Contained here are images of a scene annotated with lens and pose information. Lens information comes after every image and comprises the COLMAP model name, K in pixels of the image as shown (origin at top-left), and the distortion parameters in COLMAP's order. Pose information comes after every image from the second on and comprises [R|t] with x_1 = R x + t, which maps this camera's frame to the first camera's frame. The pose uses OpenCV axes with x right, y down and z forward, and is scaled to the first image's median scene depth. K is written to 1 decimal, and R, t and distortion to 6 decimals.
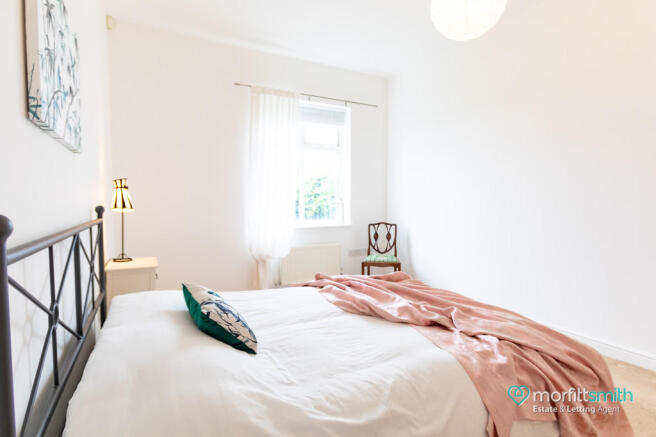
lens RADIAL K [[342.5, 0, 328.0], [0, 342.5, 218.5], [0, 0, 1]] dist [-0.000134, 0.000031]
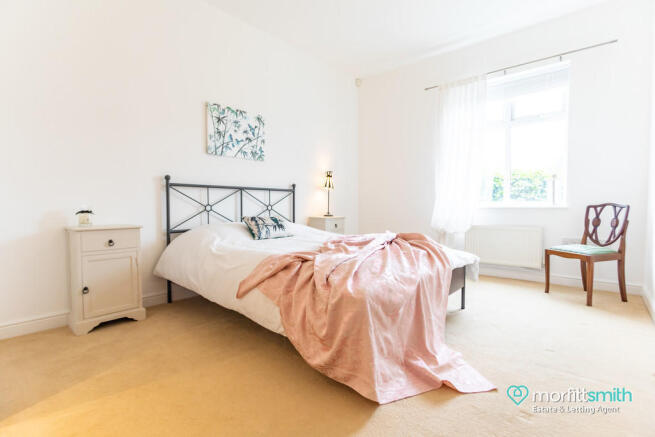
lens RADIAL K [[342.0, 0, 327.5], [0, 342.0, 218.5], [0, 0, 1]] dist [-0.000134, 0.000031]
pose [[0.339399, 0.031509, -0.940115, 0.639346], [-0.046625, 0.998774, 0.016643, 0.059475], [0.939486, 0.038184, 0.340452, 0.206643]]
